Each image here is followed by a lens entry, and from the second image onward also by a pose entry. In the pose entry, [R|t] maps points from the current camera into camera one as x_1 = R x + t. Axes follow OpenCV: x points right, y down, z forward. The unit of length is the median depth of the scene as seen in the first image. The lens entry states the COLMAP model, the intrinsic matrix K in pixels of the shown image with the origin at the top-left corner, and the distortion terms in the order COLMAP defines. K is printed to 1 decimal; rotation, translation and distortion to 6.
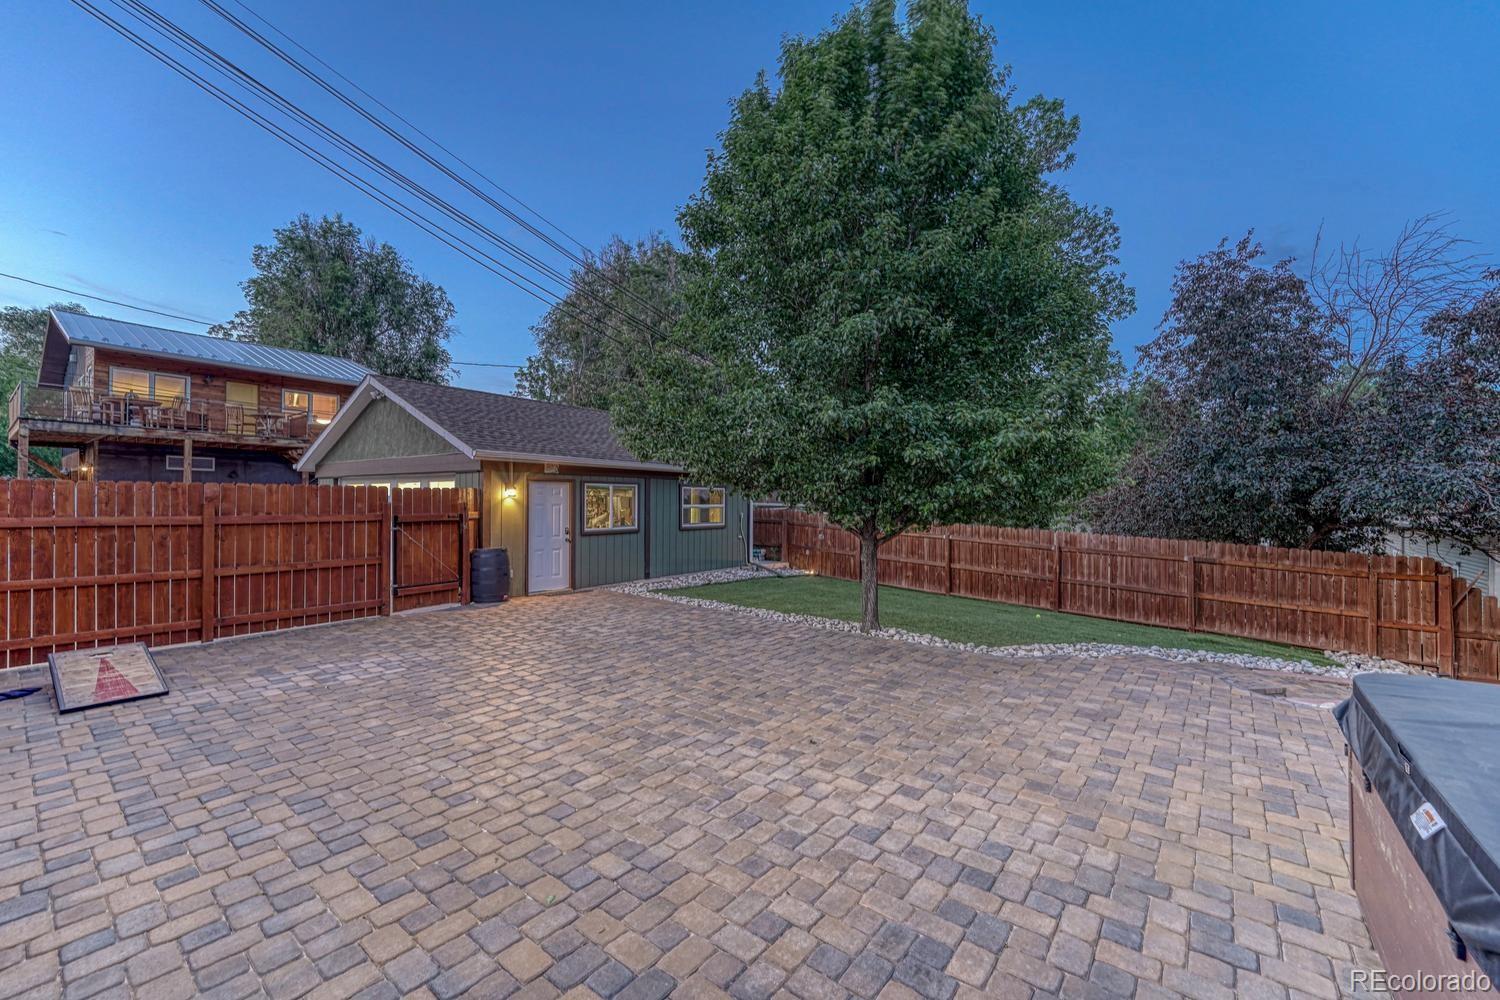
lens RADIAL K [[608.7, 0, 750.0], [0, 608.7, 500.0], [0, 0, 1]] dist [-0.000339, 0.000828]
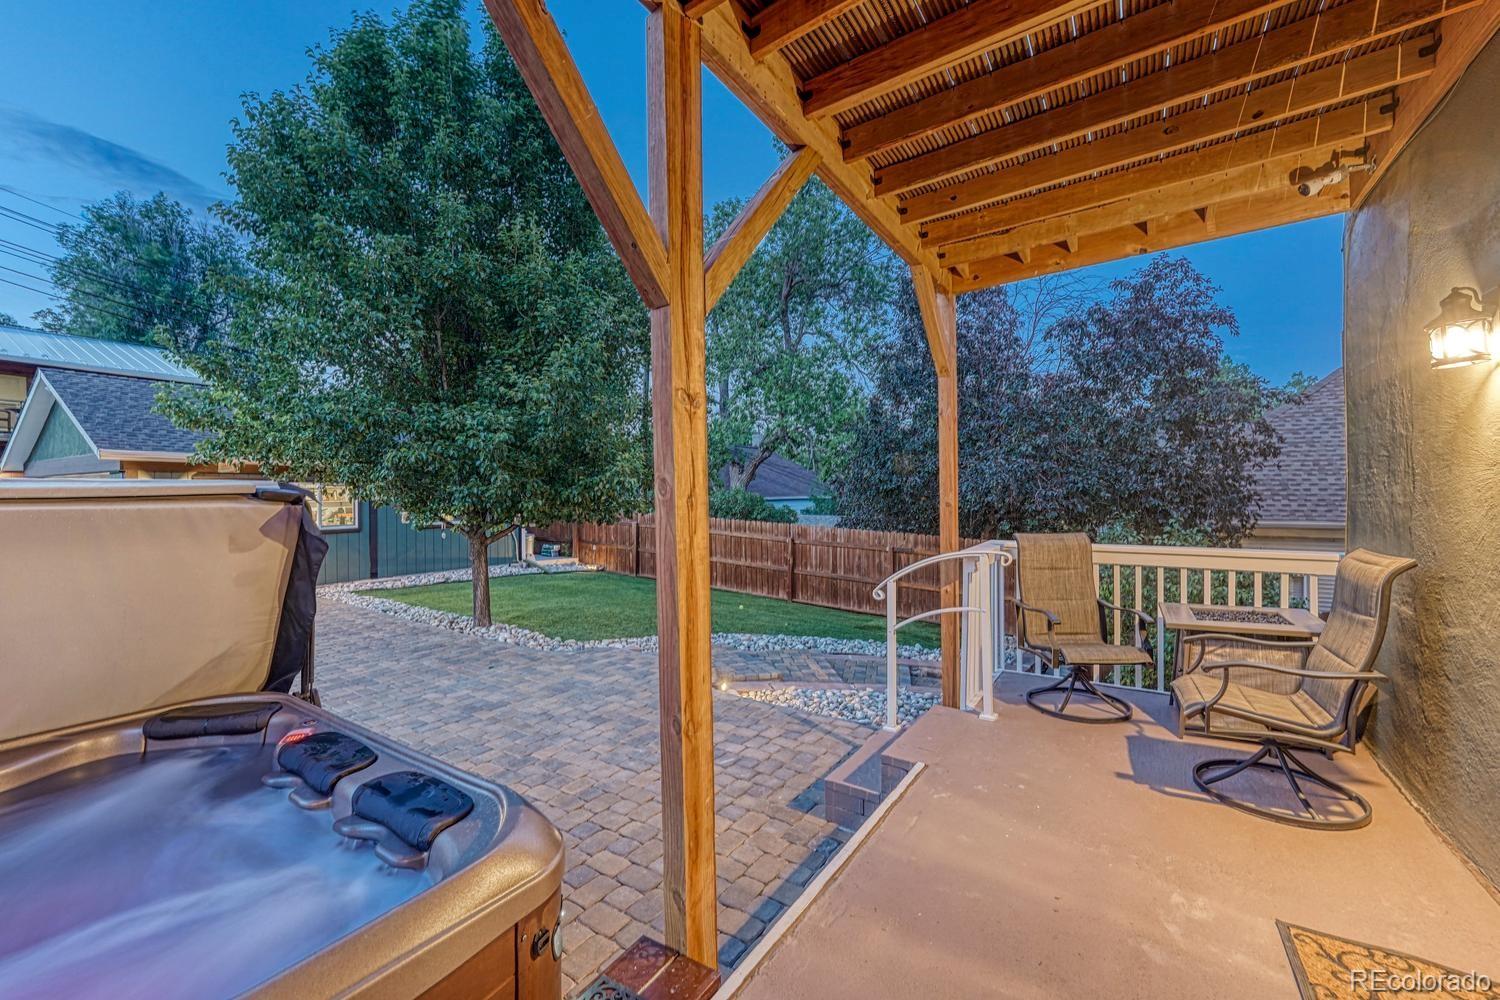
lens RADIAL K [[608.7, 0, 750.0], [0, 608.7, 500.0], [0, 0, 1]] dist [-0.000339, 0.000828]
pose [[0.996752, -0.009344, 0.079990, 0.324576], [0.008483, 0.999902, 0.011098, -0.001774], [-0.080086, -0.010383, 0.996734, -0.020242]]
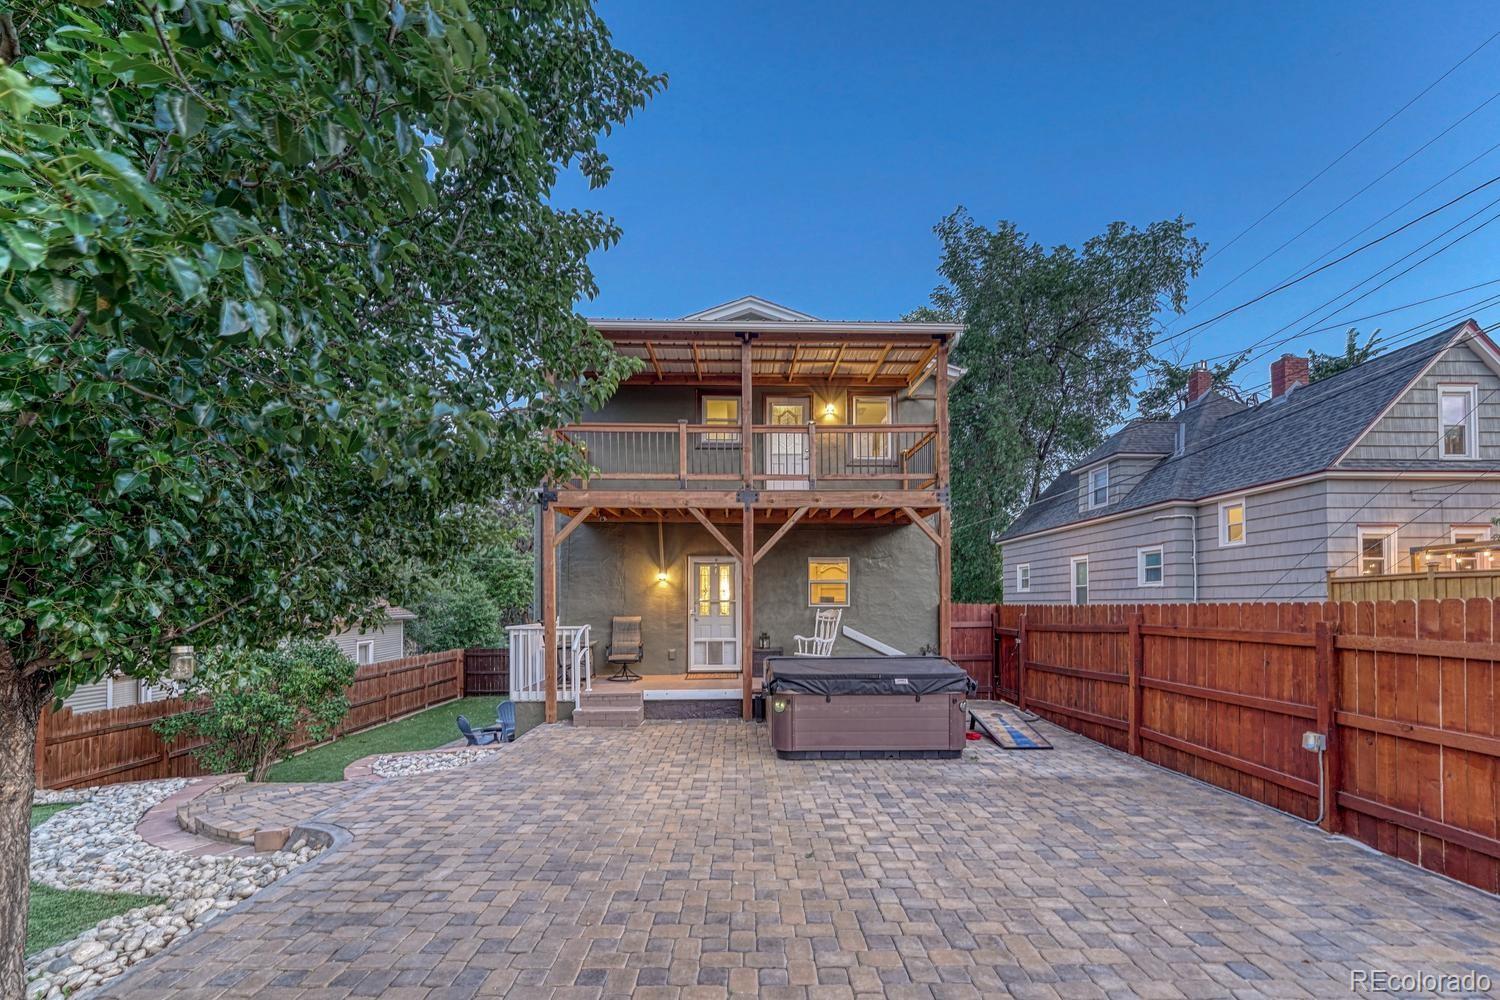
lens RADIAL K [[608.7, 0, 750.0], [0, 608.7, 500.0], [0, 0, 1]] dist [-0.000339, 0.000828]
pose [[-0.617683, 0.126617, 0.776167, -0.204102], [-0.004658, 0.986348, -0.164611, -0.003057], [-0.786413, -0.105293, -0.608660, 0.520894]]
